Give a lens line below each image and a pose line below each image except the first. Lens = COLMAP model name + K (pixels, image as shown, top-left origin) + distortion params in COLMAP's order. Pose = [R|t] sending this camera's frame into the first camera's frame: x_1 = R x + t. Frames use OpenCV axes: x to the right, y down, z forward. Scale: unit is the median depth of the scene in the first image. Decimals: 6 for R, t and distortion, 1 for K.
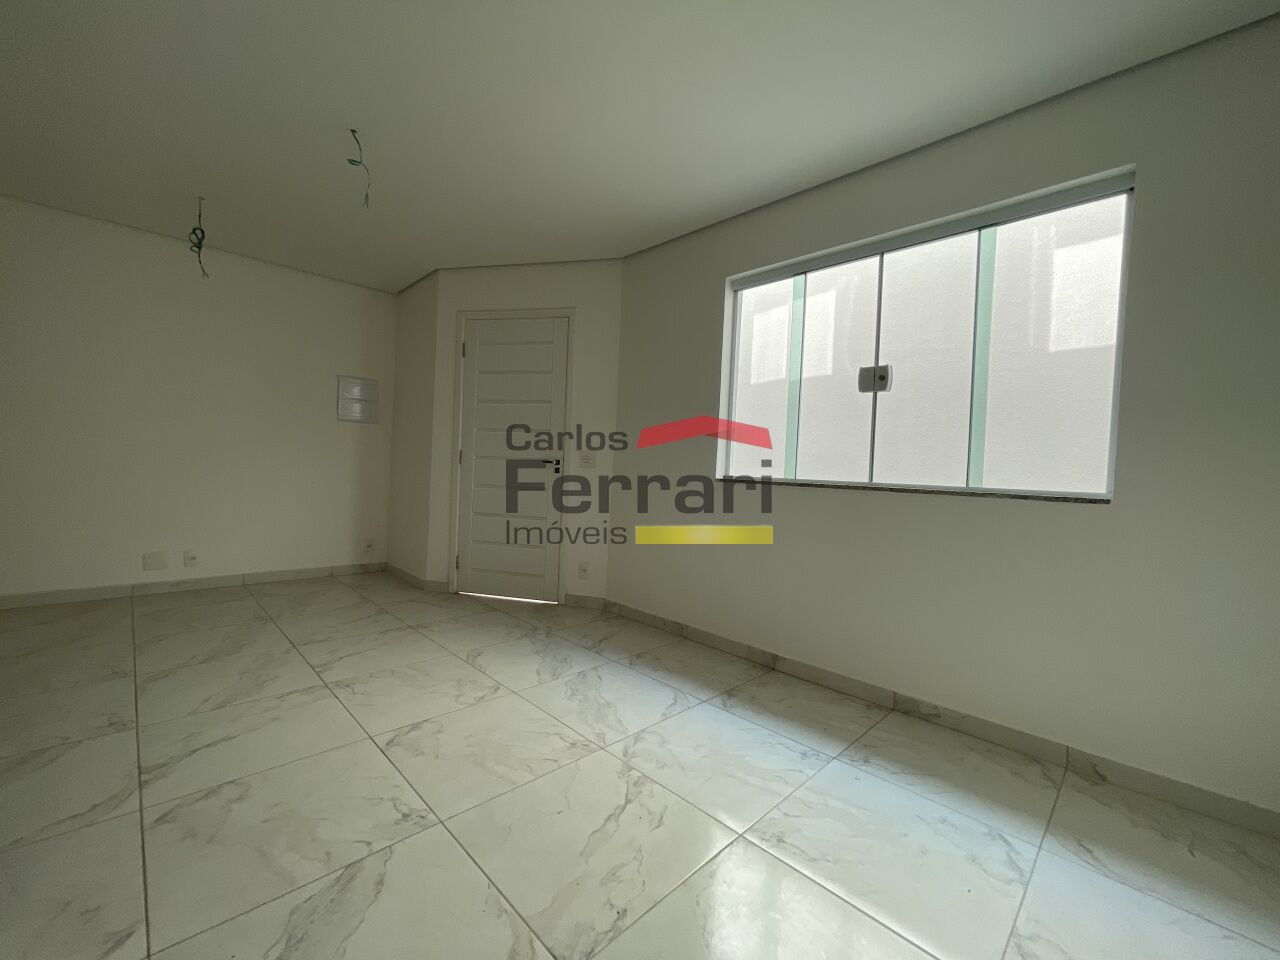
lens RADIAL K [[520.5, 0, 640.0], [0, 520.5, 480.0], [0, 0, 1]] dist [-0.002921, 0.003708]
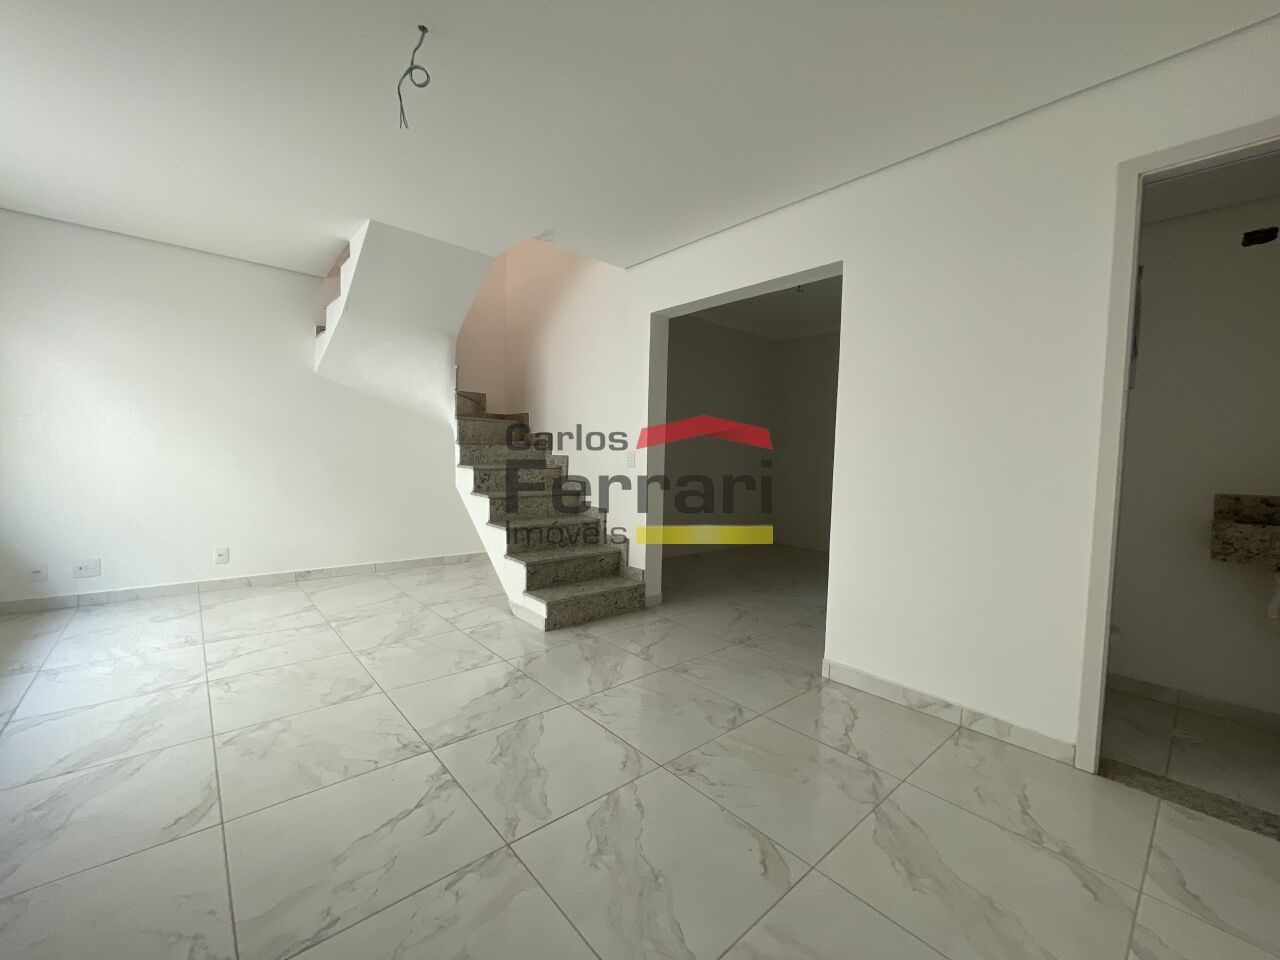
lens RADIAL K [[520.5, 0, 640.0], [0, 520.5, 480.0], [0, 0, 1]] dist [-0.002921, 0.003708]
pose [[-0.995699, -0.074097, 0.055619, -0.947604], [-0.070046, 0.994974, 0.071557, -0.115227], [-0.060642, 0.067354, -0.995885, 1.770440]]
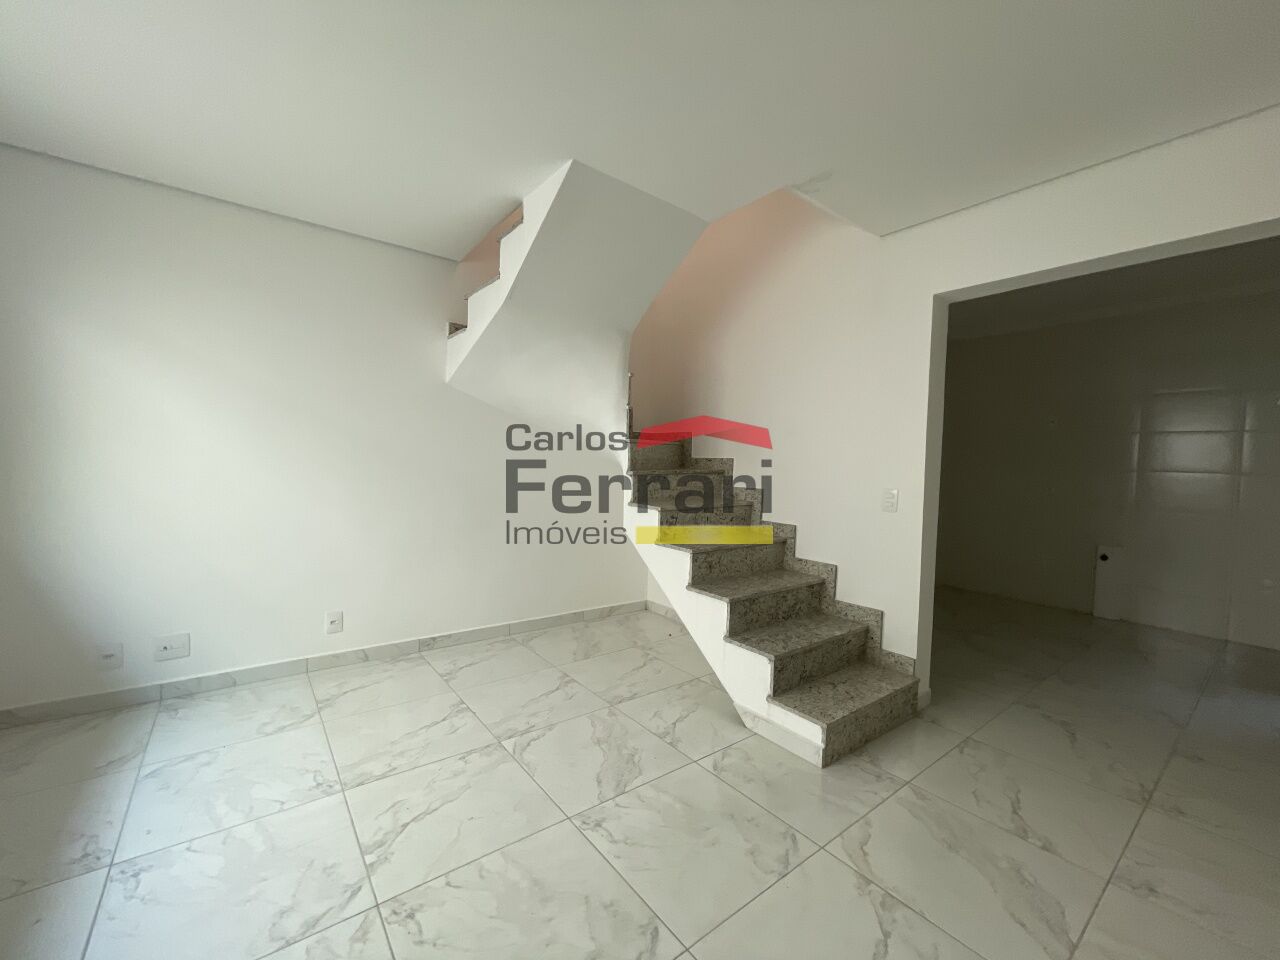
lens RADIAL K [[520.5, 0, 640.0], [0, 520.5, 480.0], [0, 0, 1]] dist [-0.002921, 0.003708]
pose [[-0.990023, -0.076859, 0.118097, -0.398935], [-0.070221, 0.995762, 0.059382, -0.137033], [-0.122161, 0.050497, -0.991225, 1.359446]]
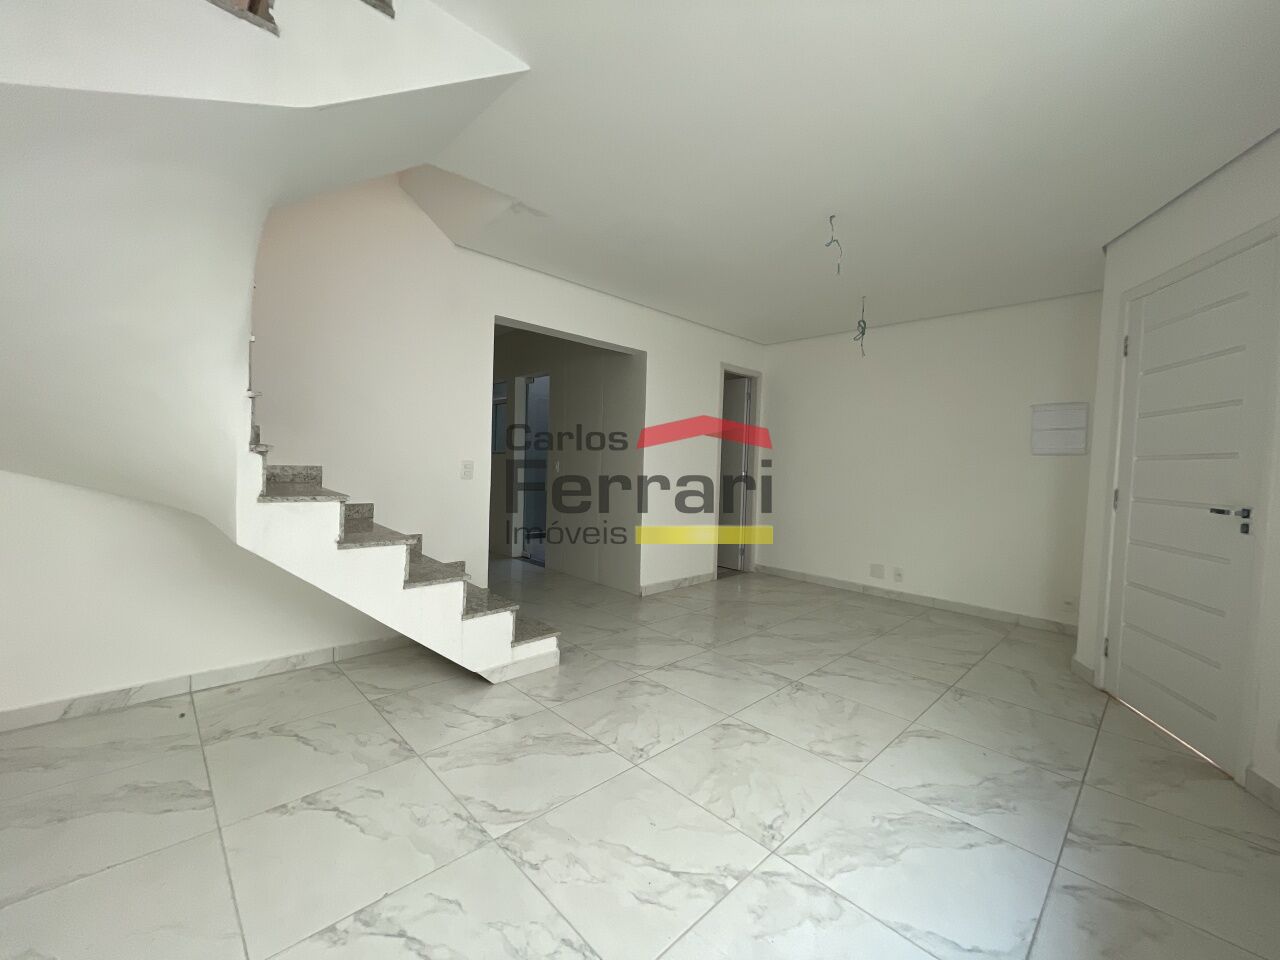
lens RADIAL K [[520.5, 0, 640.0], [0, 520.5, 480.0], [0, 0, 1]] dist [-0.002921, 0.003708]
pose [[-0.009655, -0.009206, -0.999911, 0.623648], [-0.055139, 0.998441, -0.008661, -0.047962], [0.998432, 0.055051, -0.010147, 0.621819]]
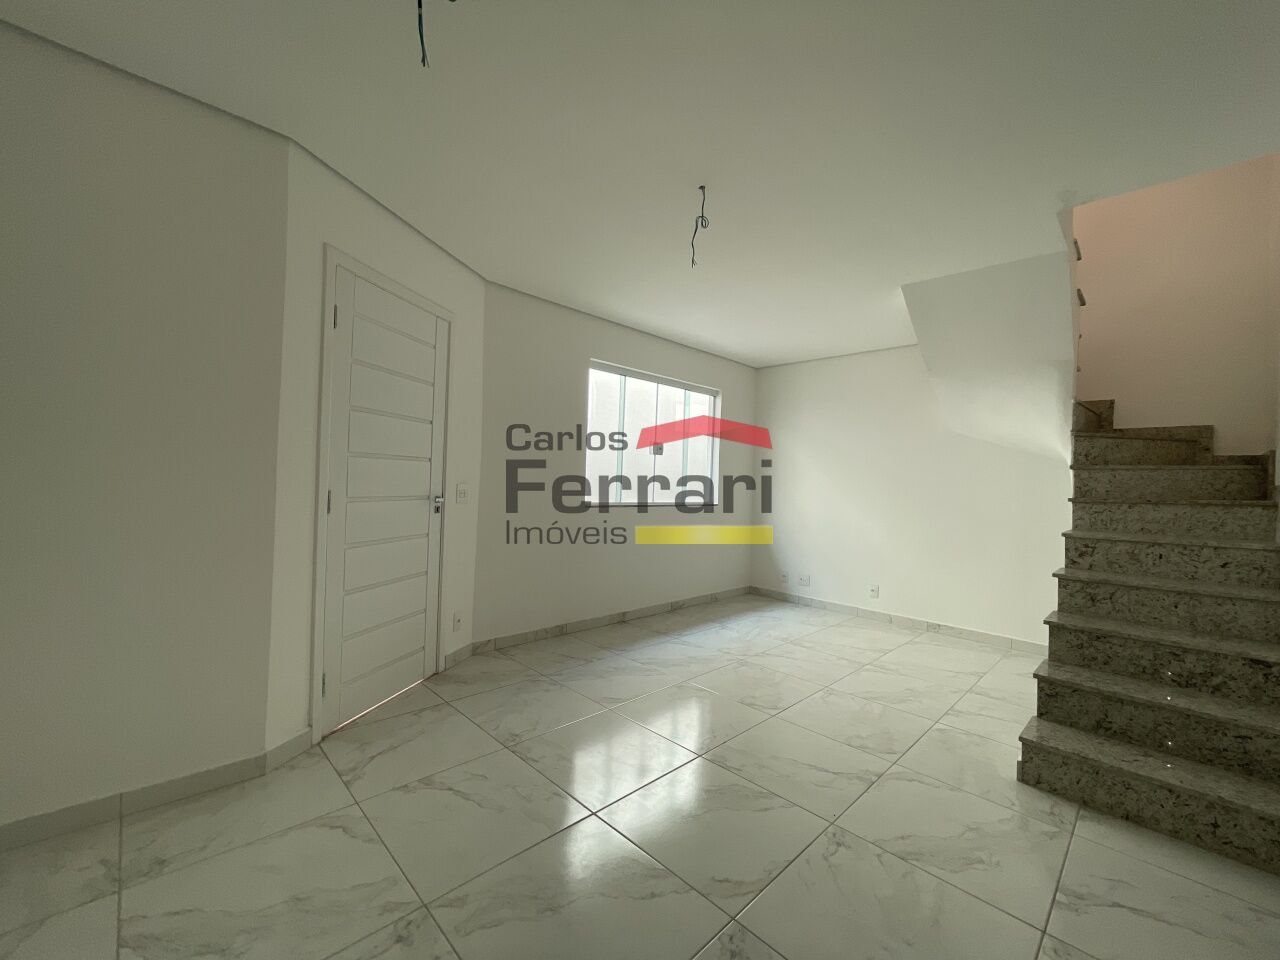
lens RADIAL K [[520.5, 0, 640.0], [0, 520.5, 480.0], [0, 0, 1]] dist [-0.002921, 0.003708]
pose [[0.003458, -0.040148, 0.999188, -1.562395], [-0.013946, 0.999095, 0.040192, -0.163363], [-0.999897, -0.014074, 0.002895, 1.116702]]
